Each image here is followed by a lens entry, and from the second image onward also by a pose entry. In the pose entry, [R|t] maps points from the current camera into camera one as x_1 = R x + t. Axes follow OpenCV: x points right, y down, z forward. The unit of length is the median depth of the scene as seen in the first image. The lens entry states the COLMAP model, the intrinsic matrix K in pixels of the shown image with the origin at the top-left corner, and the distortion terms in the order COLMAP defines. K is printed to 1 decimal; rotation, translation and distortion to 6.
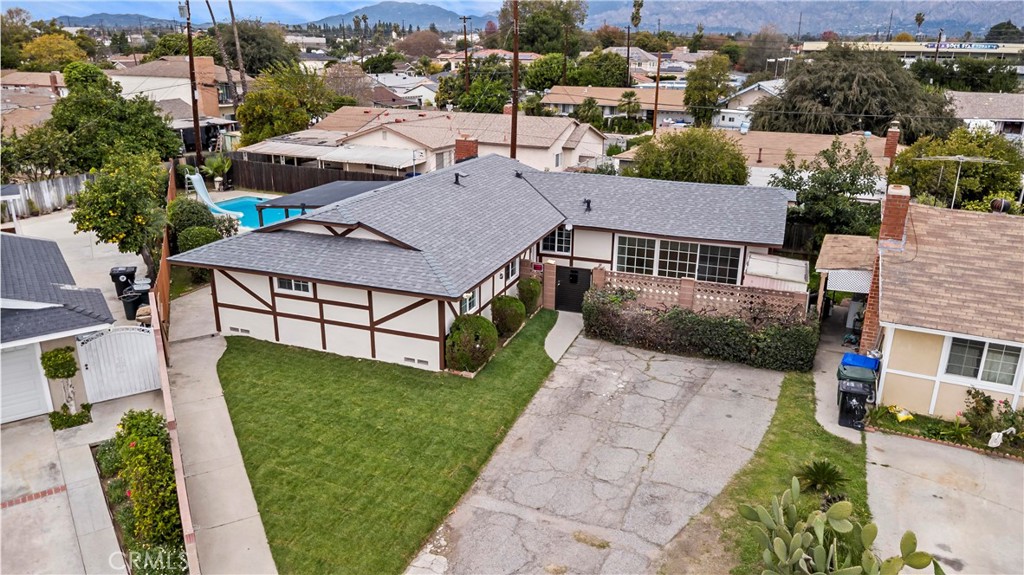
lens RADIAL K [[728.3, 0, 512.0], [0, 728.3, 287.5], [0, 0, 1]] dist [0.004928, -0.004521]
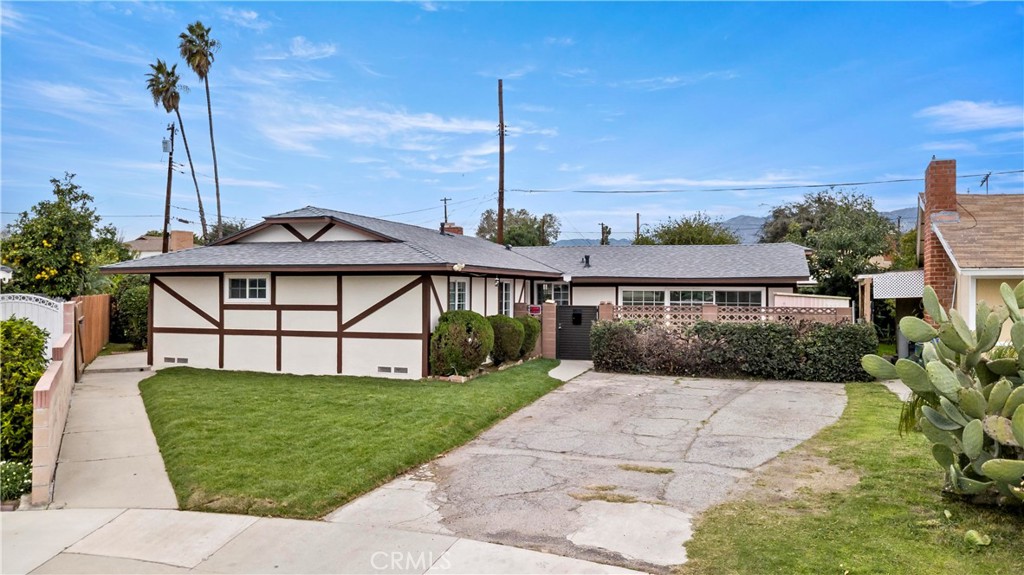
lens RADIAL K [[728.3, 0, 512.0], [0, 728.3, 287.5], [0, 0, 1]] dist [0.004928, -0.004521]
pose [[0.999340, -0.003656, 0.036139, -0.027506], [0.015247, 0.945256, -0.325974, 0.271078], [-0.032969, 0.326310, 0.944688, 0.199558]]
